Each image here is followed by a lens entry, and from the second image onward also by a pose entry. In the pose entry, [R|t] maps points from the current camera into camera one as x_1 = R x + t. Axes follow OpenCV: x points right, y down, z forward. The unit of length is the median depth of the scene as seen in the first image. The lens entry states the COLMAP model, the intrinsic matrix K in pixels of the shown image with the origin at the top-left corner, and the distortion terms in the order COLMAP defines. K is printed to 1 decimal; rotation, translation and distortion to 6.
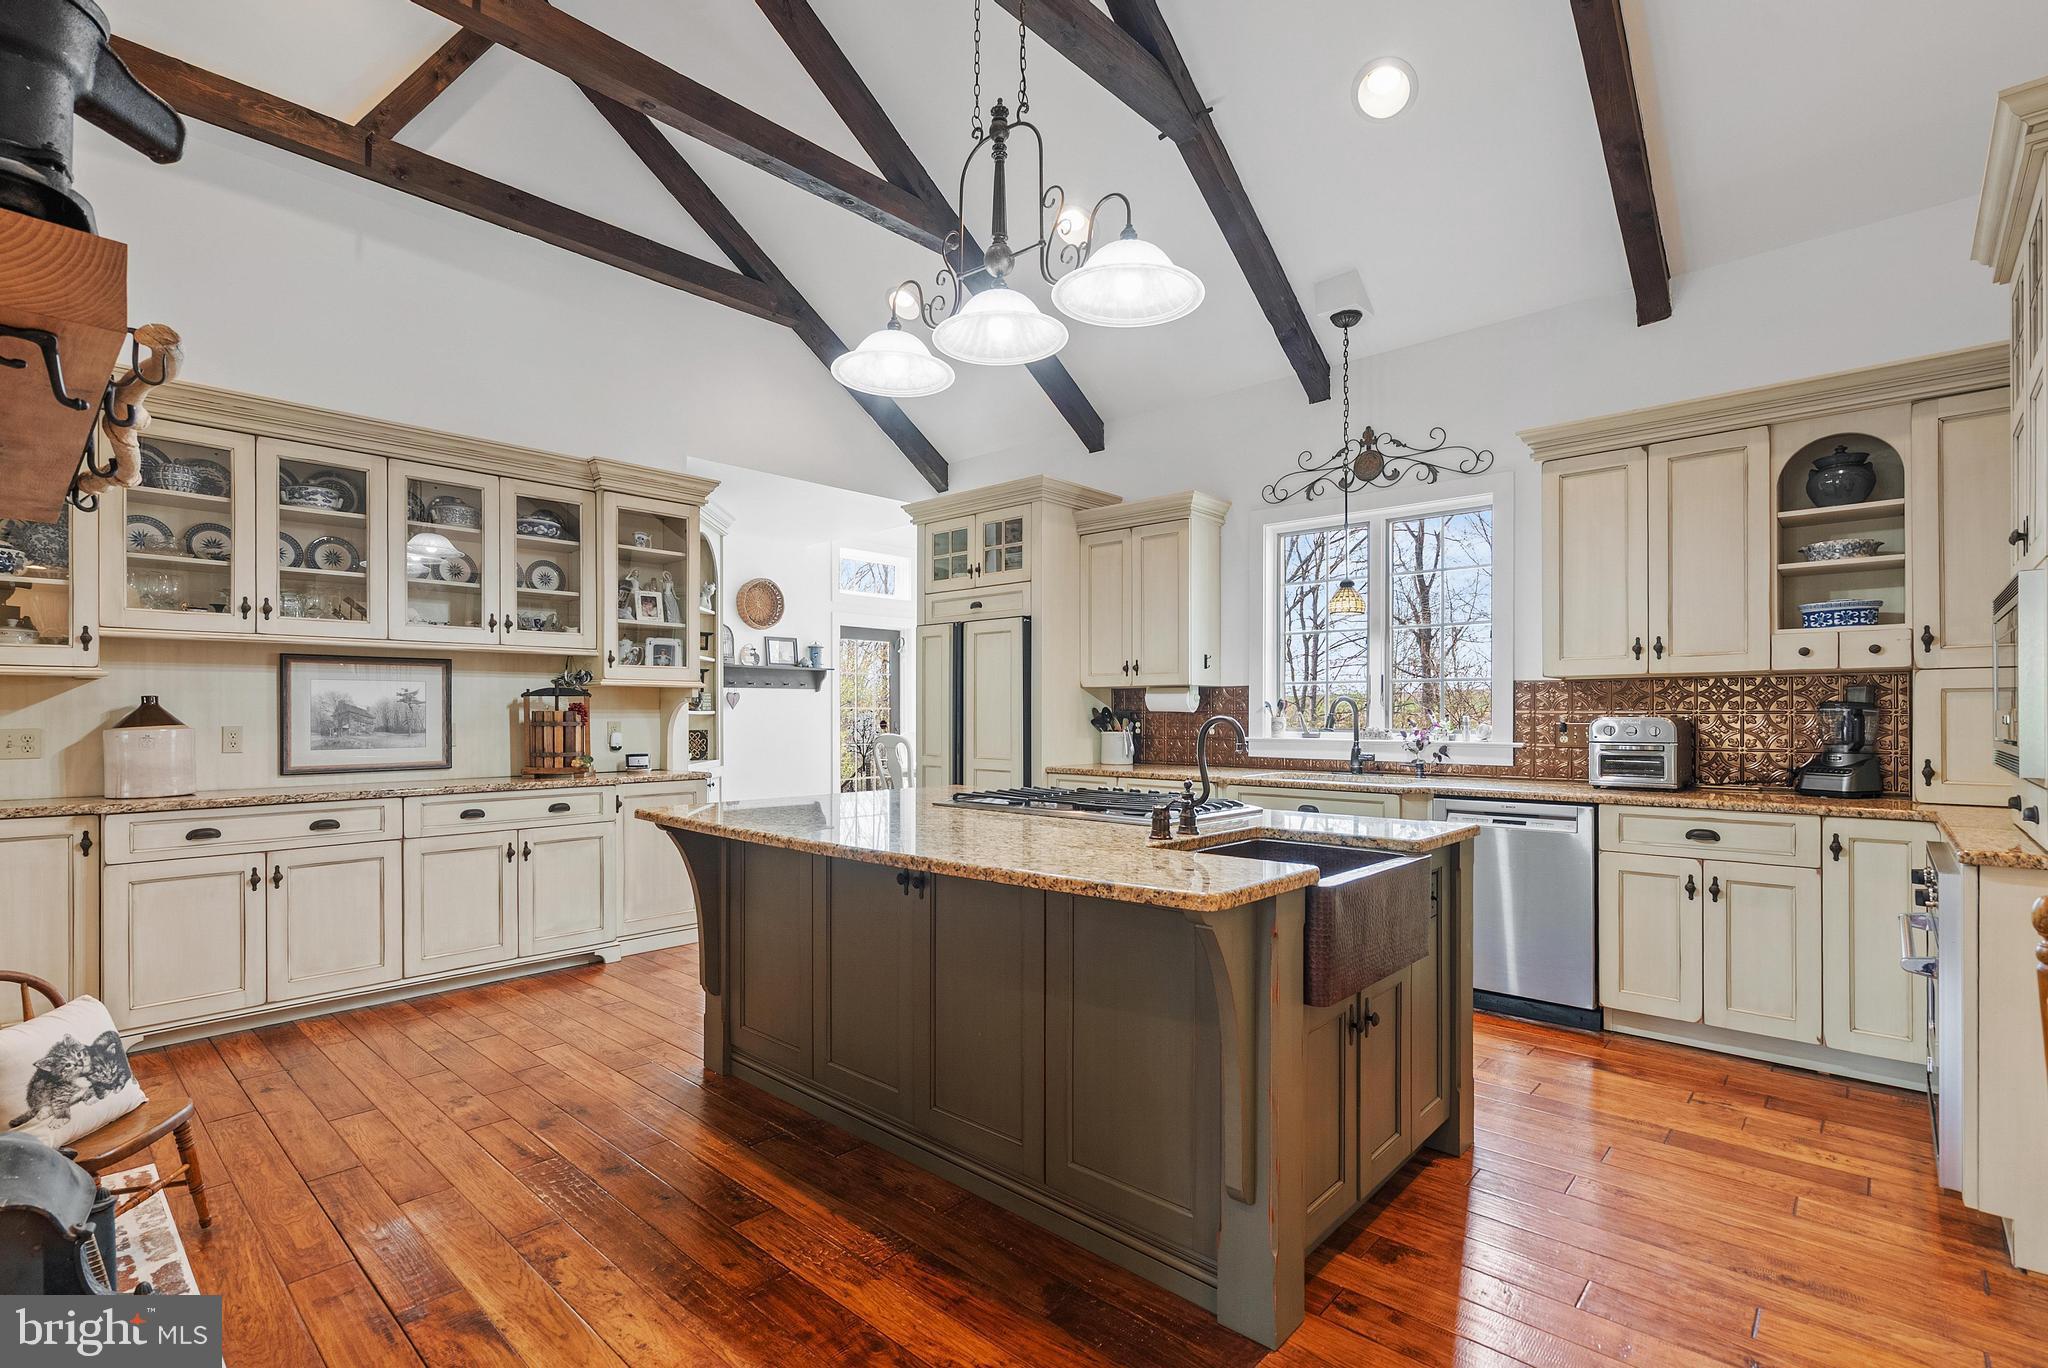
lens RADIAL K [[942.9, 0, 1014.4], [0, 942.9, 711.6], [0, 0, 1]] dist [-0.006817, 0.002017]
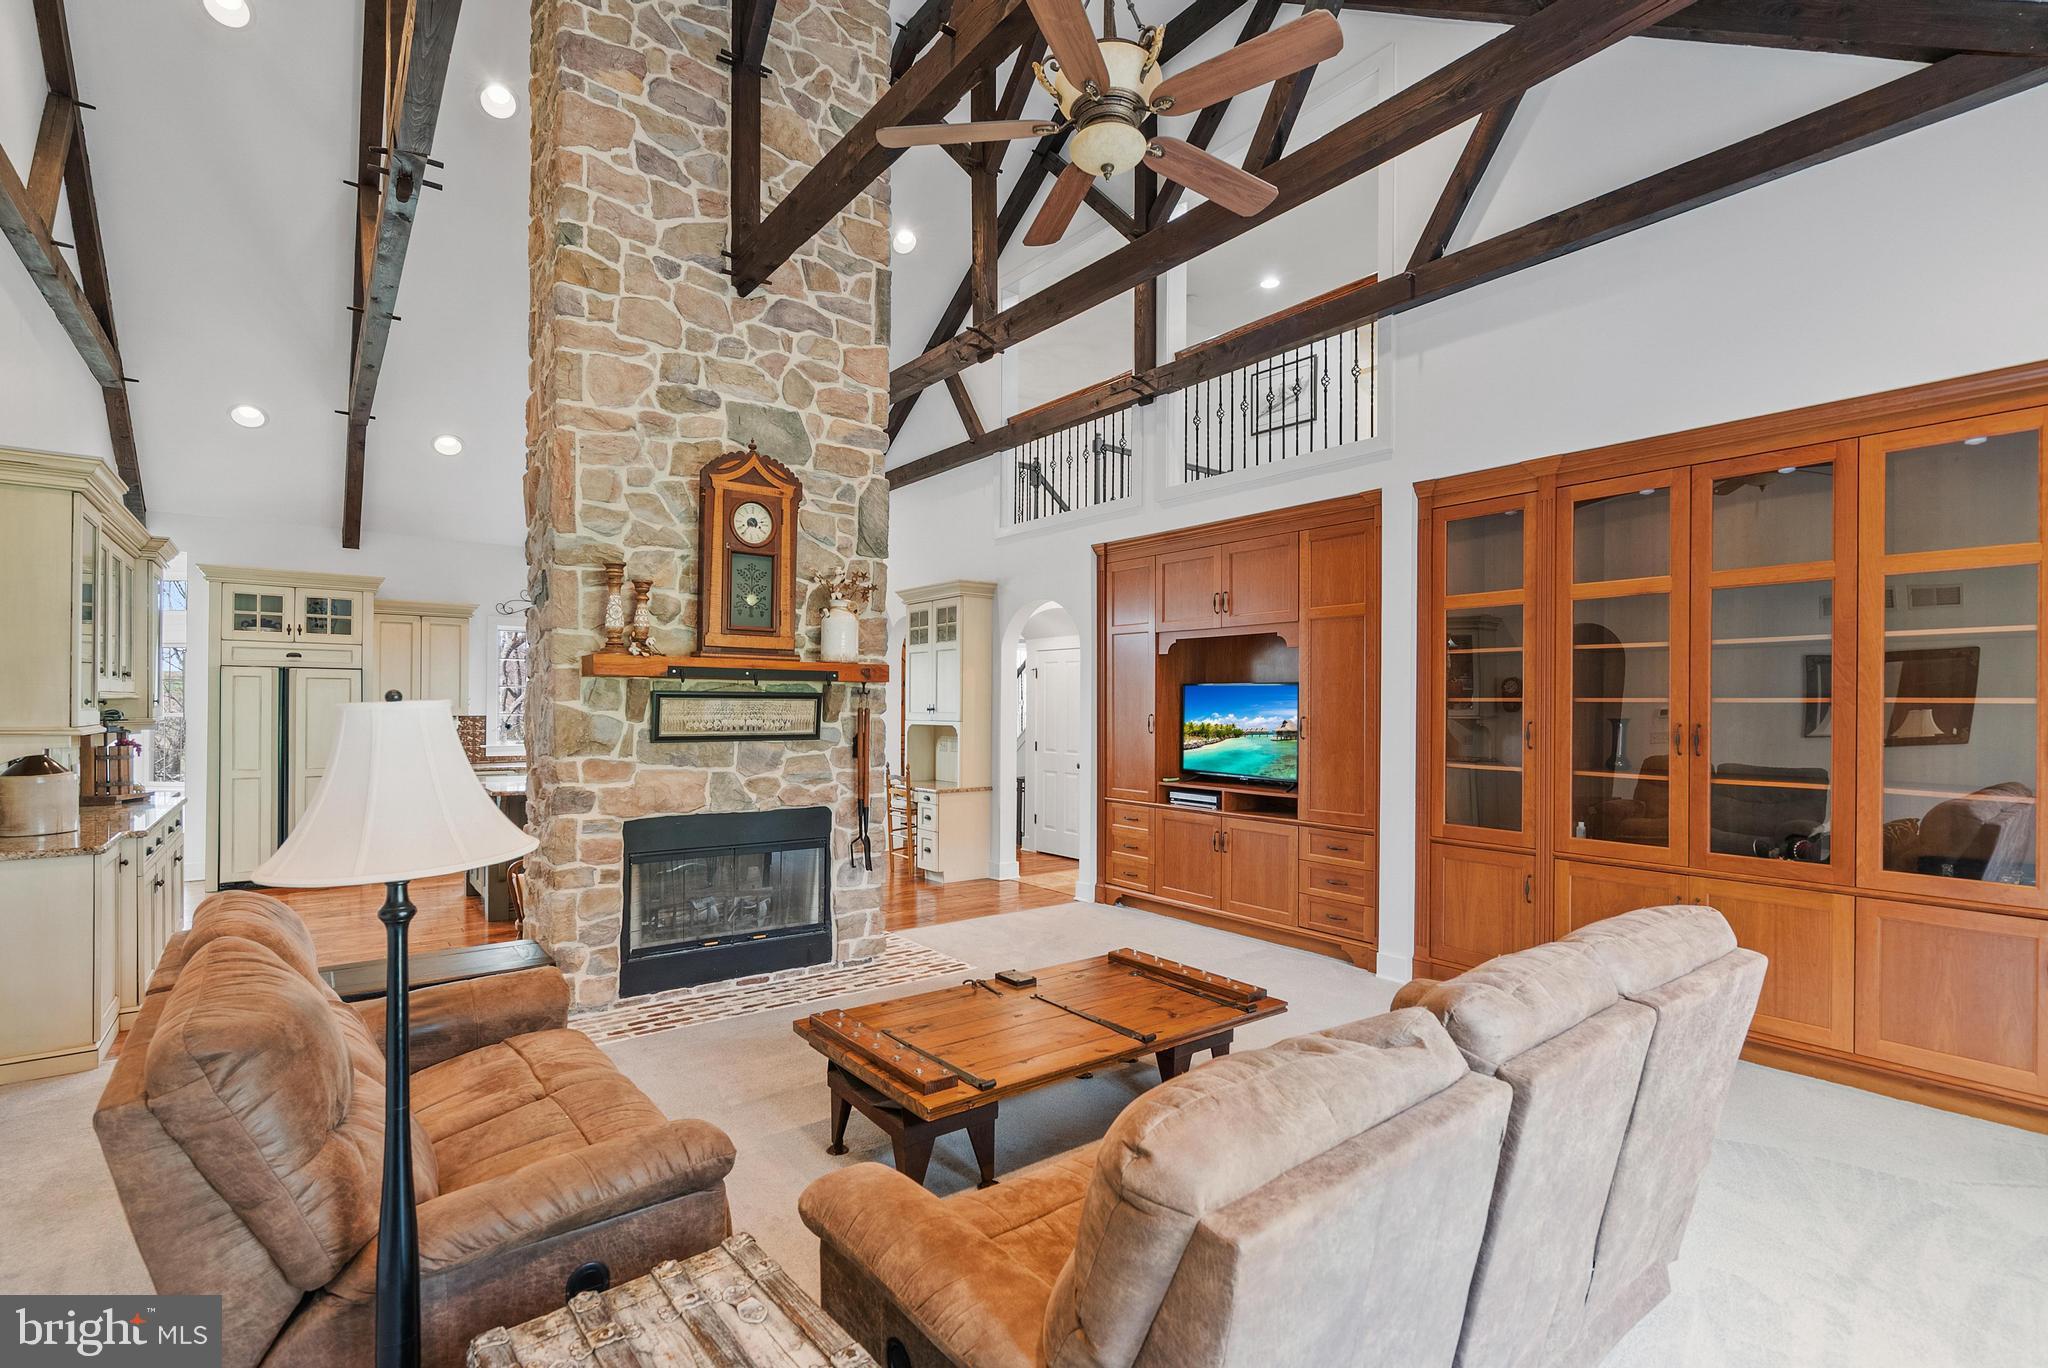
lens RADIAL K [[942.9, 0, 1026.4], [0, 942.9, 705.2], [0, 0, 1]] dist [-0.006817, 0.002017]
pose [[0.161913, 0.002748, 0.986801, -1.759267], [-0.008069, 0.999966, -0.001461, -0.071510], [-0.986772, -0.007726, 0.161930, -0.362045]]
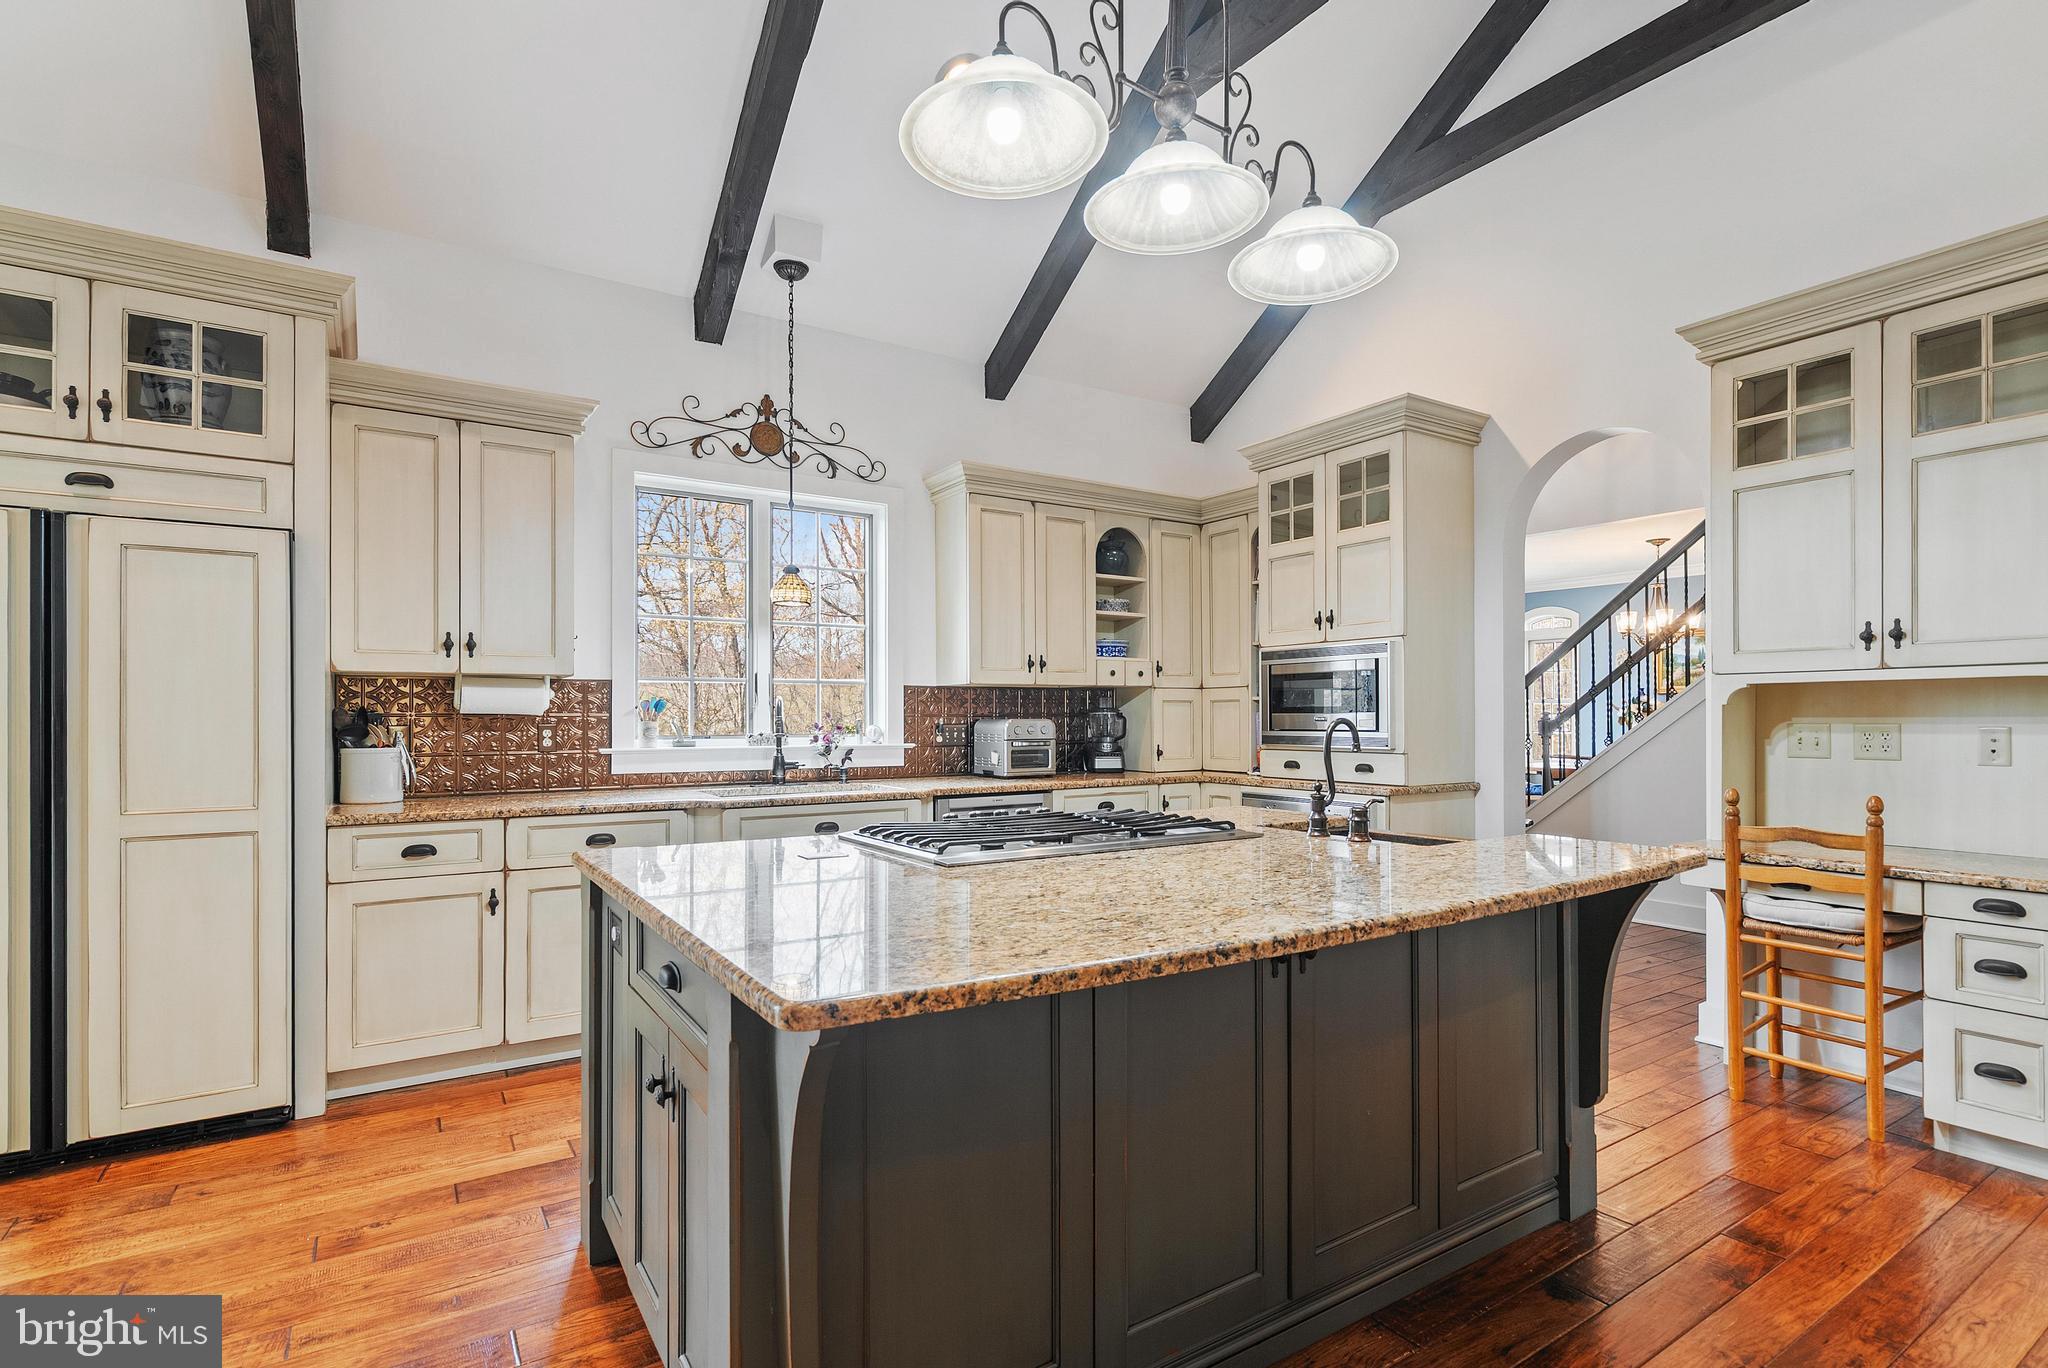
lens RADIAL K [[980.2, 0, 1023.6], [0, 980.2, 707.3], [0, 0, 1]] dist [0.002033, -0.001830]
pose [[0.248701, 0.006168, 0.968561, -0.569386], [-0.000671, 0.999981, -0.006196, -0.001422], [-0.968580, 0.000891, 0.248701, 0.659254]]
